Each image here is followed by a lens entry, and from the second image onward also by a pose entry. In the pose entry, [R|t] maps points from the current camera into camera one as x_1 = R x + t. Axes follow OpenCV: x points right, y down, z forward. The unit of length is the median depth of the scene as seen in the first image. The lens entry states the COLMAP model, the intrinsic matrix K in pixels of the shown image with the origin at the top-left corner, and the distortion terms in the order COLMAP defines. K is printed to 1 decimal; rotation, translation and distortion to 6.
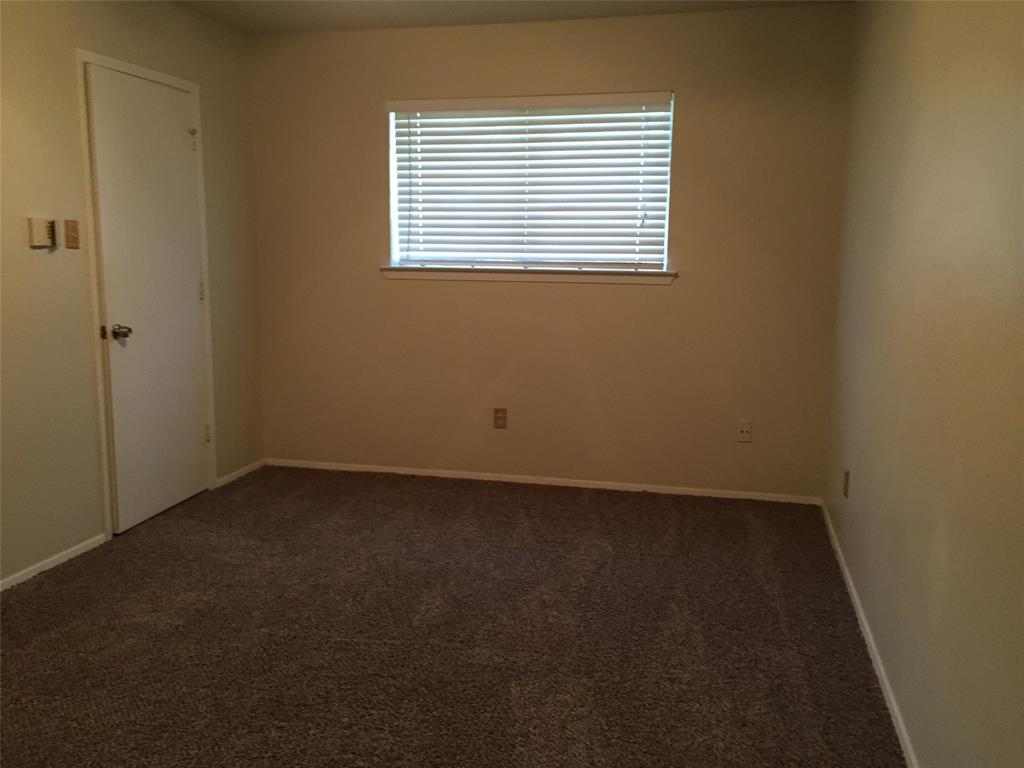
lens RADIAL K [[873.8, 0, 509.1], [0, 873.8, 387.6], [0, 0, 1]] dist [0.008184, -0.002640]
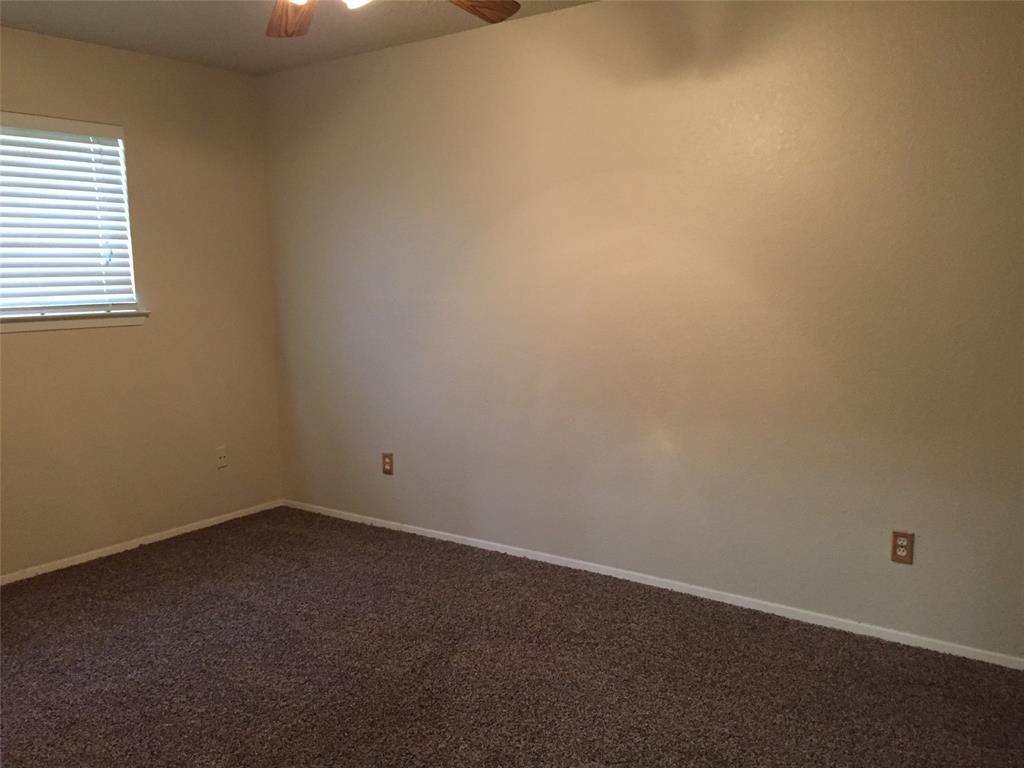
lens RADIAL K [[873.8, 0, 510.9], [0, 873.8, 380.6], [0, 0, 1]] dist [0.008184, -0.002640]
pose [[0.362867, -0.124693, 0.923461, -0.572122], [0.173717, 0.982686, 0.064429, -0.048603], [-0.915505, 0.137042, 0.378245, 0.269762]]
